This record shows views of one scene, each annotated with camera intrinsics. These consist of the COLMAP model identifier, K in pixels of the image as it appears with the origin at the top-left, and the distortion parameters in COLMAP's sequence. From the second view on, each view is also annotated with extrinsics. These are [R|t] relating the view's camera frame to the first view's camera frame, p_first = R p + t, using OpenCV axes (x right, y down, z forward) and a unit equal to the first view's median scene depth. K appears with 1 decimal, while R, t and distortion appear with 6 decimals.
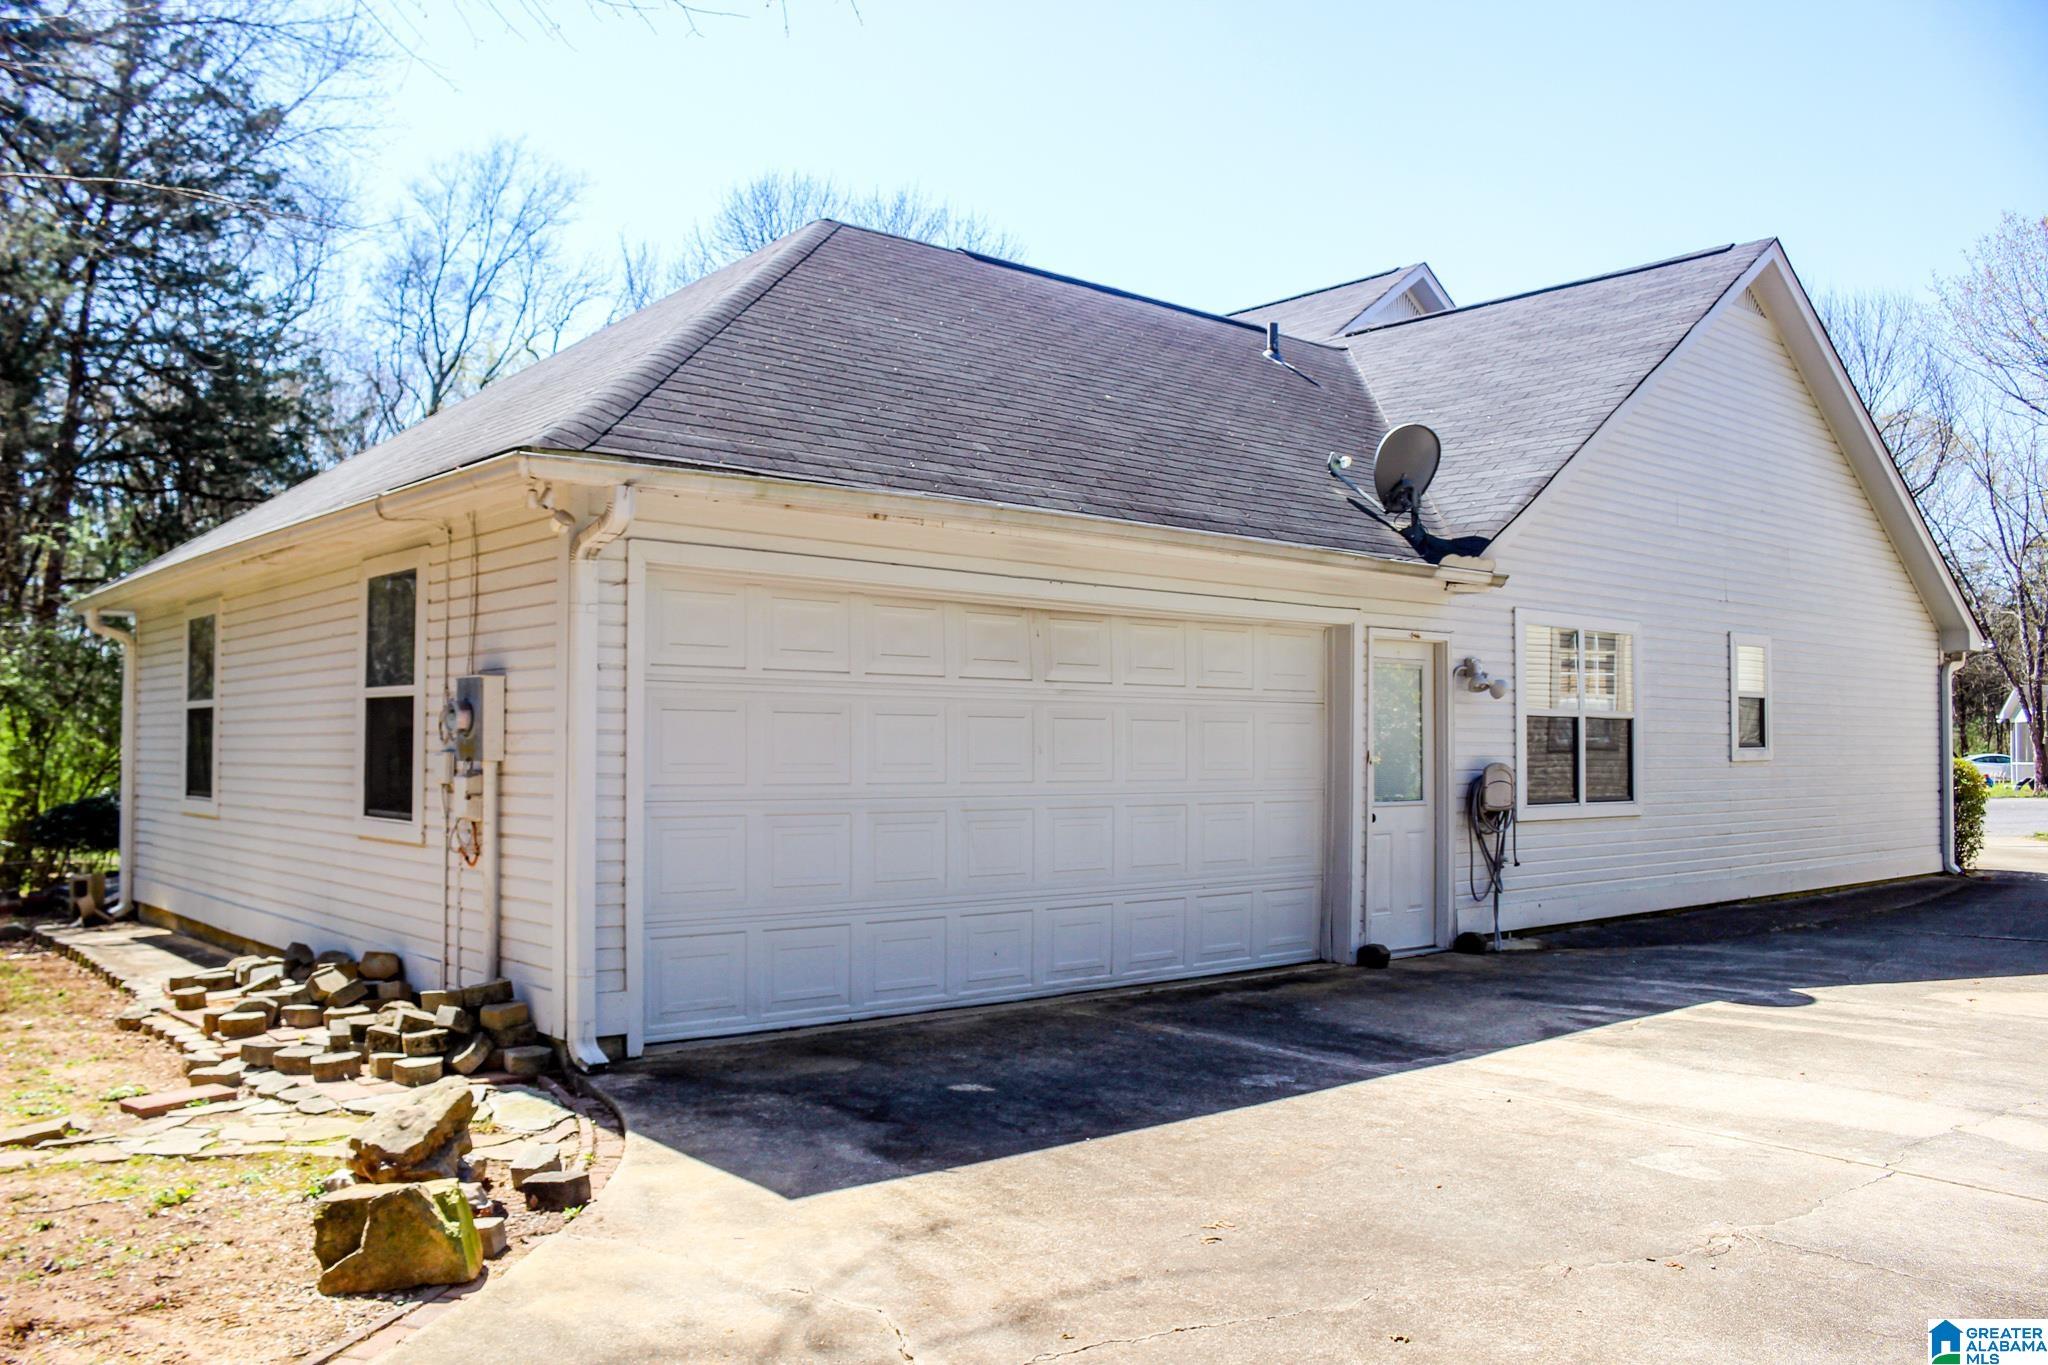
lens RADIAL K [[1664.8, 0, 1016.9], [0, 1664.8, 694.8], [0, 0, 1]] dist [-0.139940, 0.106178]
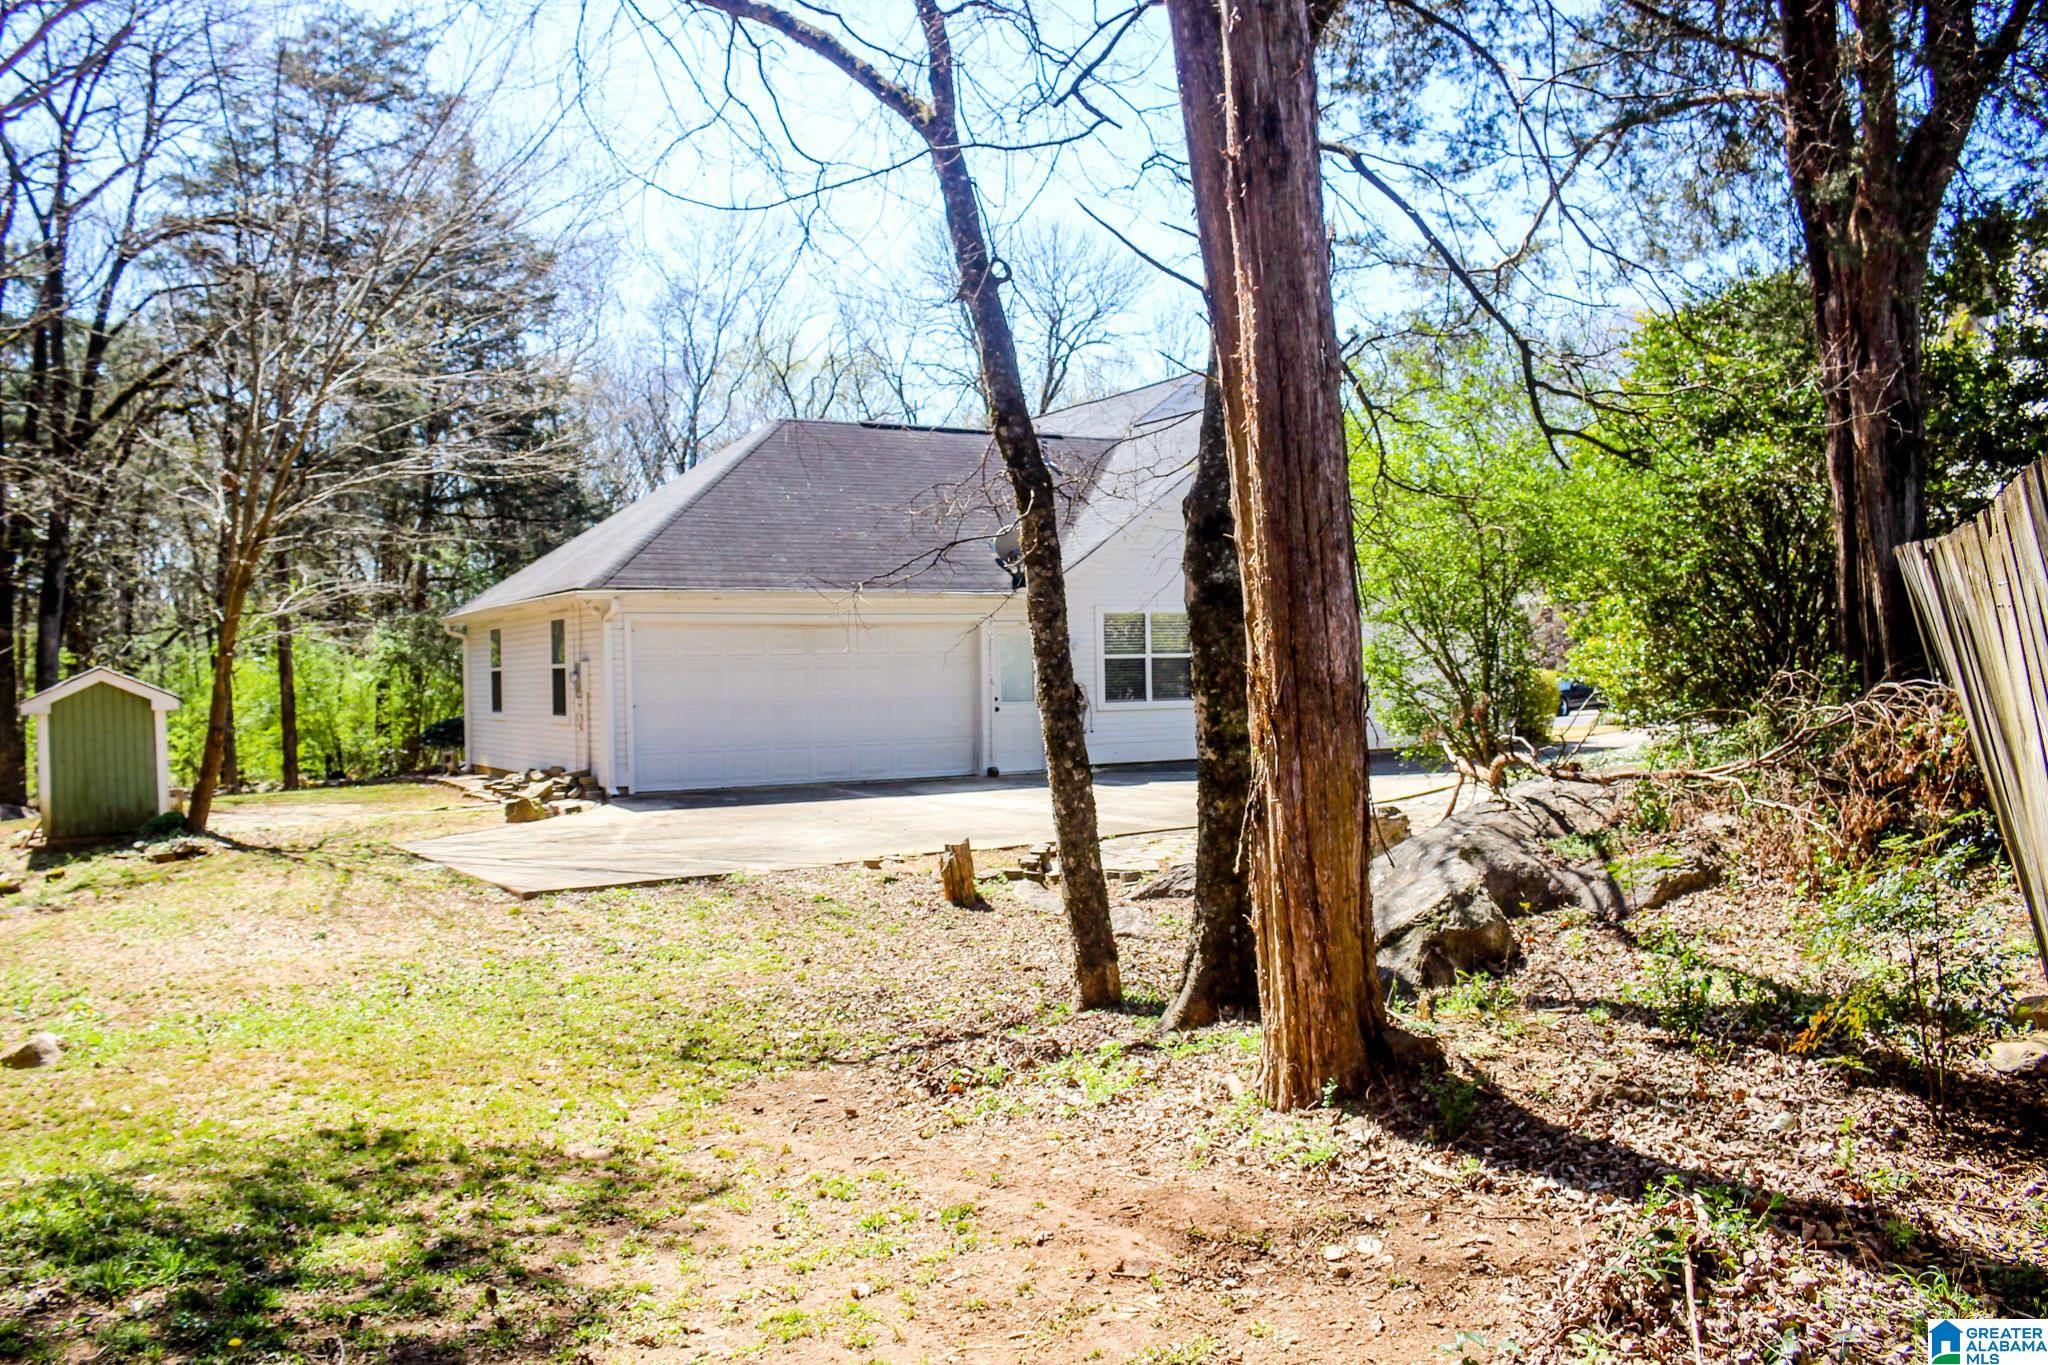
lens RADIAL K [[1664.8, 0, 1029.3], [0, 1664.8, 677.3], [0, 0, 1]] dist [-0.139940, 0.106178]
pose [[0.983238, -0.023437, -0.180812, 0.707187], [0.030019, 0.998979, 0.033751, -0.043149], [0.179836, -0.038613, 0.982938, -1.230743]]
